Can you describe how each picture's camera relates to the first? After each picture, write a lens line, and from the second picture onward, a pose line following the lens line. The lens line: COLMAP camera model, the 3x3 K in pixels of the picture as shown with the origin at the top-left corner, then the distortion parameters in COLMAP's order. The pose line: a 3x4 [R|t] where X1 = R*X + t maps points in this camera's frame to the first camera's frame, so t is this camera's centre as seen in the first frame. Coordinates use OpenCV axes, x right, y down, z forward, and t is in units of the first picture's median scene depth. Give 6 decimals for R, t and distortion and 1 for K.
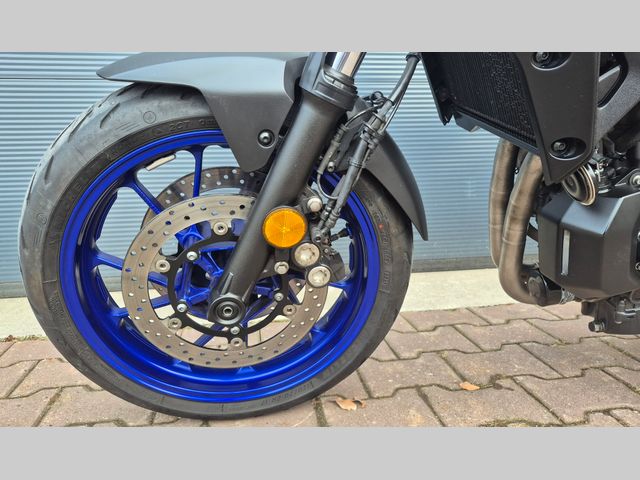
lens RADIAL K [[456.4, 0, 320.0], [0, 456.4, 240.0], [0, 0, 1]] dist [0.008818, 0.003355]
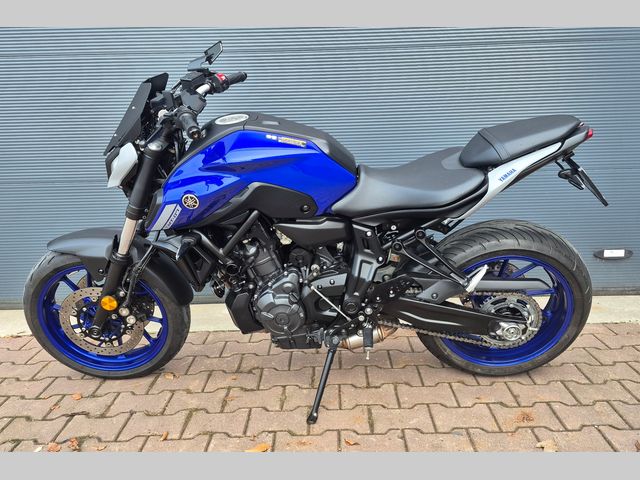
lens RADIAL K [[544.4, 0, 357.5], [0, 544.4, 219.7], [0, 0, 1]] dist [0.006810, -0.014916]
pose [[0.990671, 0.021615, -0.134551, 1.536388], [-0.022974, 0.999699, -0.008556, -0.448789], [0.134326, 0.011567, 0.990870, -1.712831]]
